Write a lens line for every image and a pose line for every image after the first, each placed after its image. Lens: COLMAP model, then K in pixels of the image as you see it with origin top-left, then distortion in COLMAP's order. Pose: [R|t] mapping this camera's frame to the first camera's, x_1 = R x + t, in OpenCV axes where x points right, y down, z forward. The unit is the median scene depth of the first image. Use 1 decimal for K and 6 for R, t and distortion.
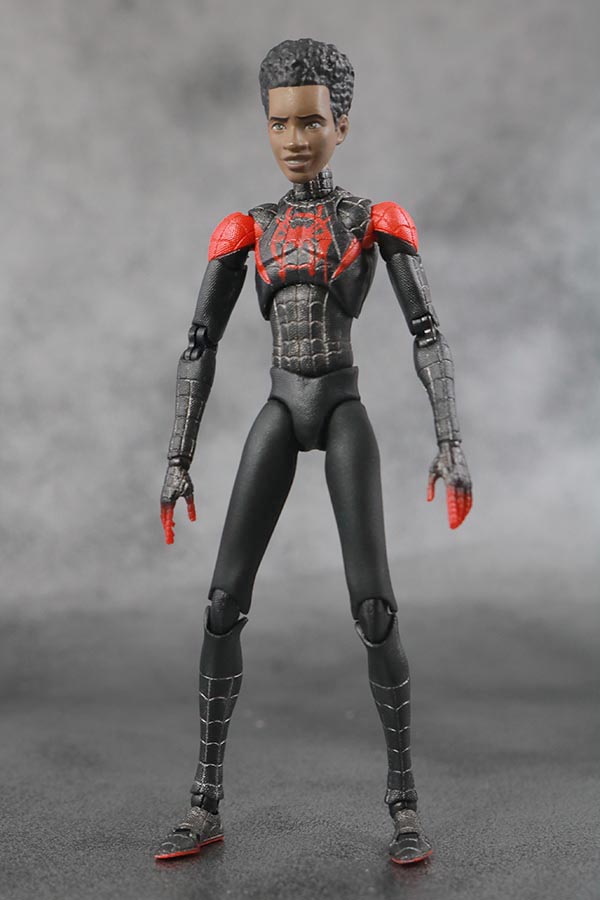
lens RADIAL K [[1400.5, 0, 296.2], [0, 1400.5, 448.0], [0, 0, 1]] dist [-0.056944, 0.000000]
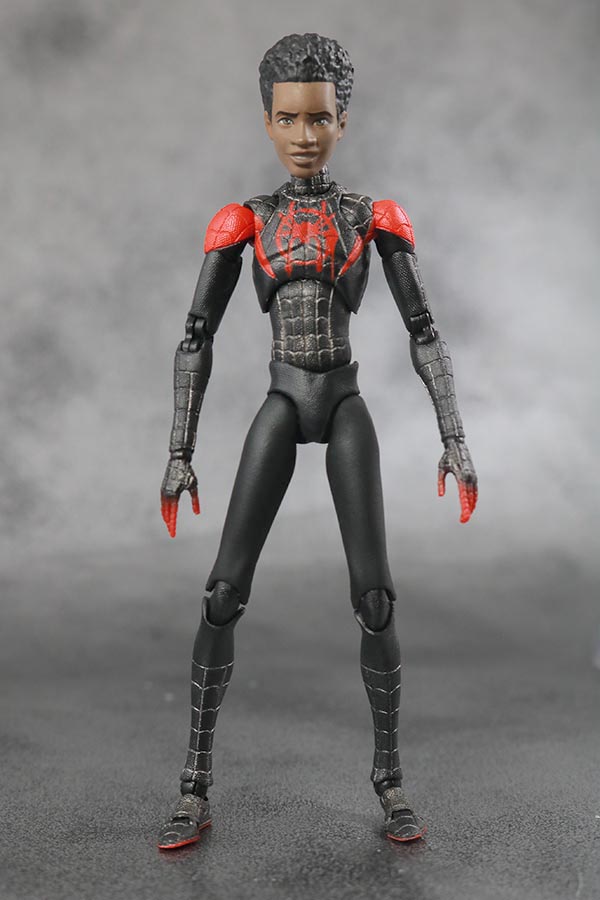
lens RADIAL K [[1400.5, 0, 305.4], [0, 1400.5, 452.0], [0, 0, 1]] dist [-0.056944, 0.000000]
pose [[0.979784, -0.000513, 0.200055, -0.195100], [-0.009034, 0.998863, 0.046805, -0.039208], [-0.199852, -0.047666, 0.978666, 0.005522]]
